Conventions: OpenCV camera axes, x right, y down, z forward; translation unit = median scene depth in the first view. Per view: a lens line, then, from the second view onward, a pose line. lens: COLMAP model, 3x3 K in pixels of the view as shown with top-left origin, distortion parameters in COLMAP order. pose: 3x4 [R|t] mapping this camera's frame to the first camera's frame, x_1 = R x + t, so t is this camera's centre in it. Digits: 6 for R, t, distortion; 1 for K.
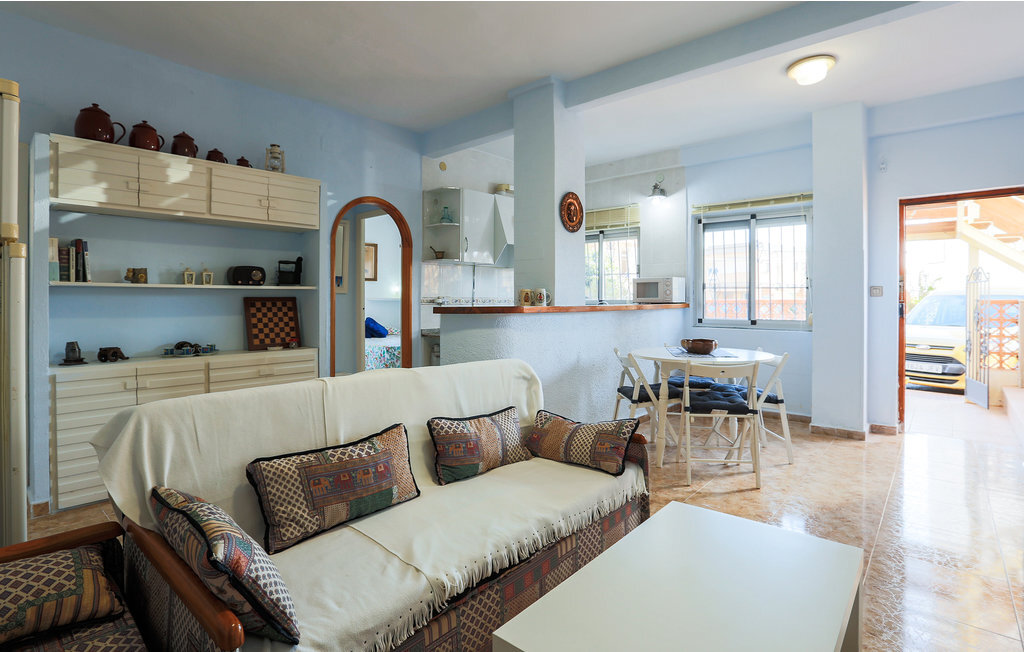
lens RADIAL K [[508.4, 0, 514.8], [0, 508.4, 301.1], [0, 0, 1]] dist [-0.052697, 0.019154]
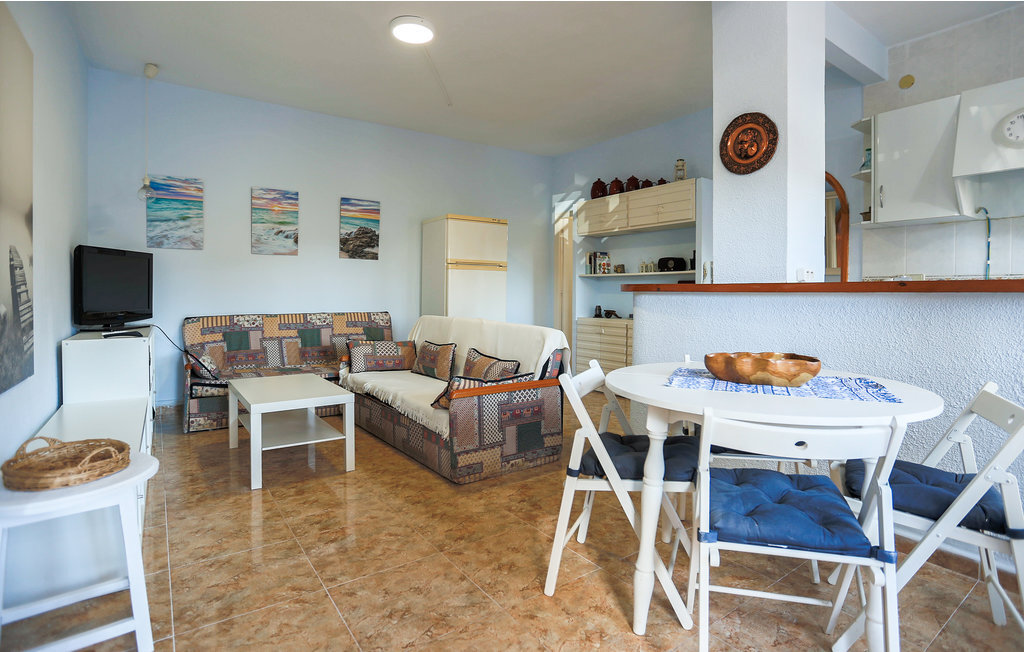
lens RADIAL K [[508.4, 0, 514.8], [0, 508.4, 301.1], [0, 0, 1]] dist [-0.052697, 0.019154]
pose [[-0.228310, 0.019763, -0.973388, 0.650074], [-0.003602, 0.999770, 0.021143, 0.014855], [0.973582, 0.008333, -0.228186, 0.673854]]
